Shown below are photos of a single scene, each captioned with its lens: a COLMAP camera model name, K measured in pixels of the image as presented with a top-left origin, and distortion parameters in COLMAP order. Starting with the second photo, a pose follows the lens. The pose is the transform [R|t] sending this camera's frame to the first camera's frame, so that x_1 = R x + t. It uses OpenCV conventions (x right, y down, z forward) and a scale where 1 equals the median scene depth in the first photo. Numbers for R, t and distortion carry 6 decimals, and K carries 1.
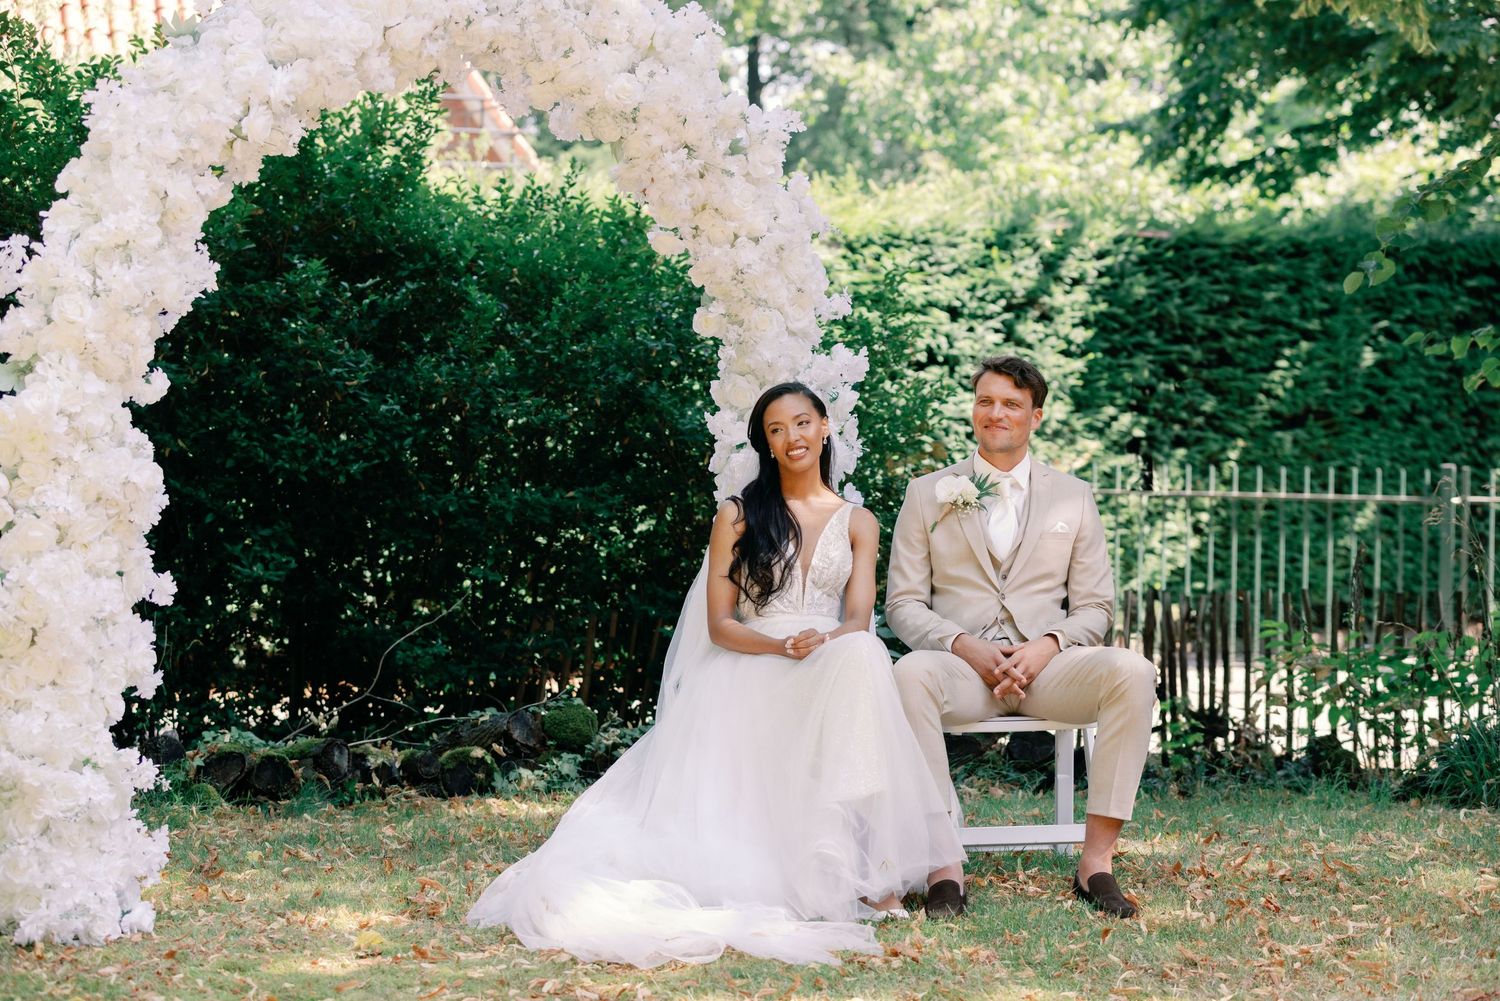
lens RADIAL K [[3350.1, 0, 750.0], [0, 3350.1, 500.5], [0, 0, 1]] dist [-0.219890, -0.319402]
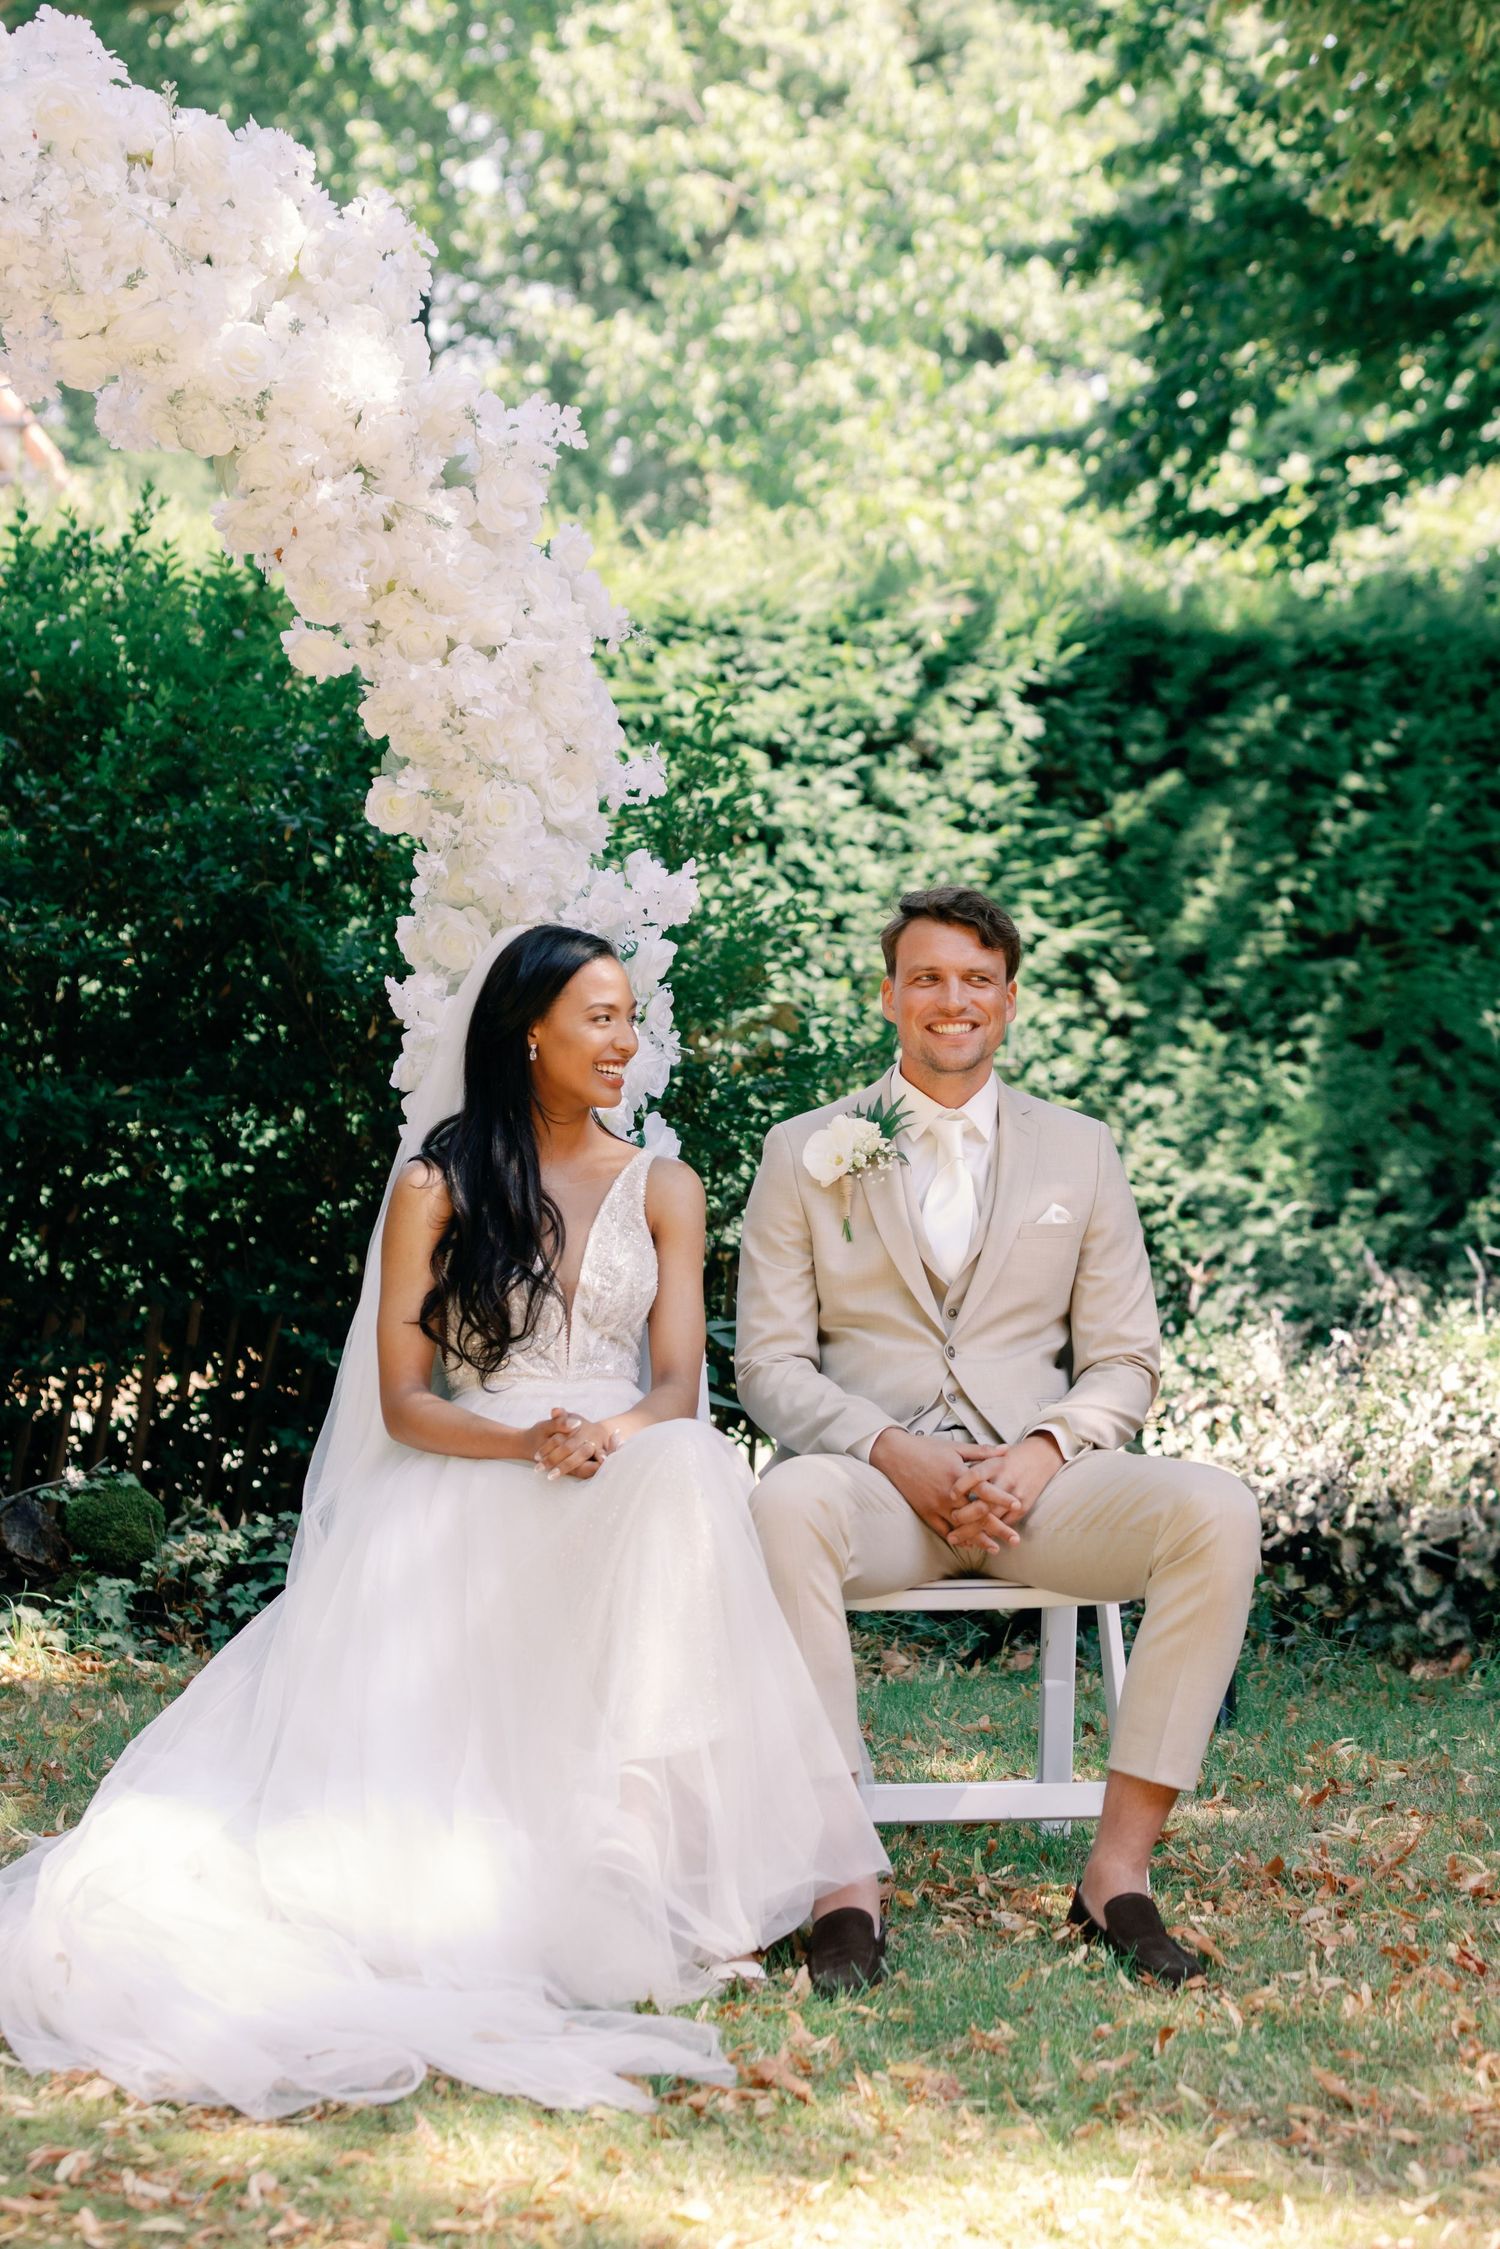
lens RADIAL K [[5005.2, 0, 808.4], [0, 5005.2, 1119.5], [0, 0, 1]] dist [0.027043, -0.139639]
pose [[0.996085, 0.017606, 0.086629, -0.008593], [-0.019918, 0.999466, 0.025902, -0.014625], [-0.086127, -0.027527, 0.995904, 0.119030]]
